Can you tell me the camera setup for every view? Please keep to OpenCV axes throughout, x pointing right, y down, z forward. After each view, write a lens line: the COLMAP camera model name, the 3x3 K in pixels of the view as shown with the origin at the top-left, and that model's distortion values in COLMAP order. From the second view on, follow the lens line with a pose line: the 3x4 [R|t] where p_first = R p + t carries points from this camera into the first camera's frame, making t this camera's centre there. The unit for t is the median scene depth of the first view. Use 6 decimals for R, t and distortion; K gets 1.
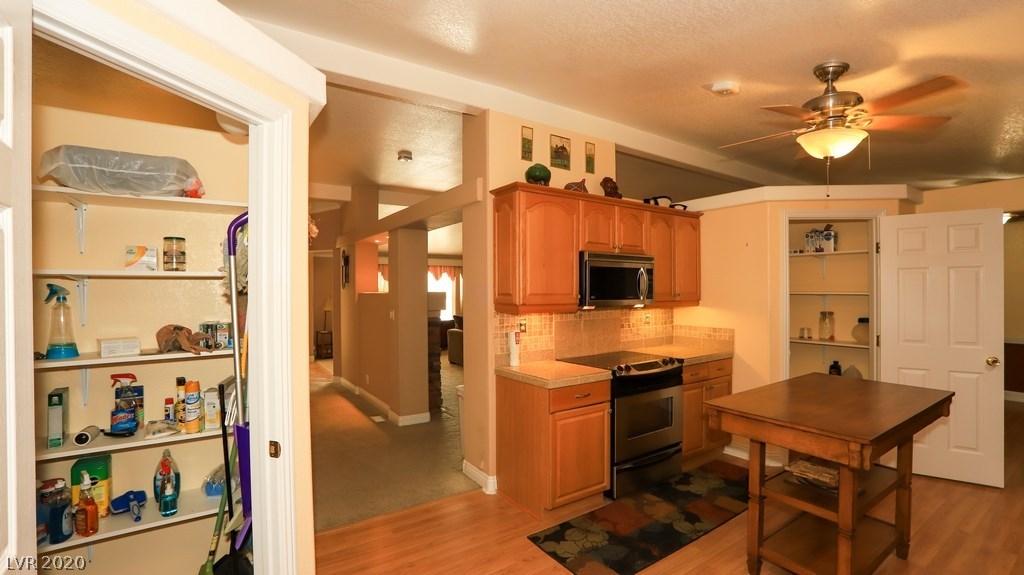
lens RADIAL K [[441.6, 0, 513.0], [0, 441.6, 293.4], [0, 0, 1]] dist [-0.067931, 0.024985]
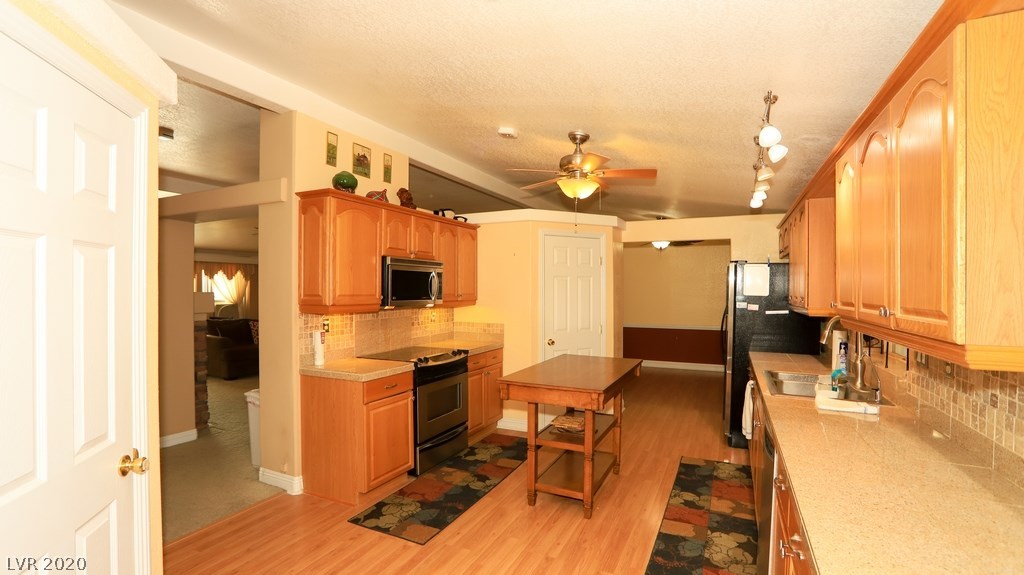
lens RADIAL K [[441.6, 0, 513.0], [0, 441.6, 293.4], [0, 0, 1]] dist [-0.067931, 0.024985]
pose [[0.865771, 0.001481, 0.500438, -0.114642], [-0.001352, 0.999999, -0.000622, -0.002386], [-0.500438, -0.000138, 0.865772, -0.103317]]
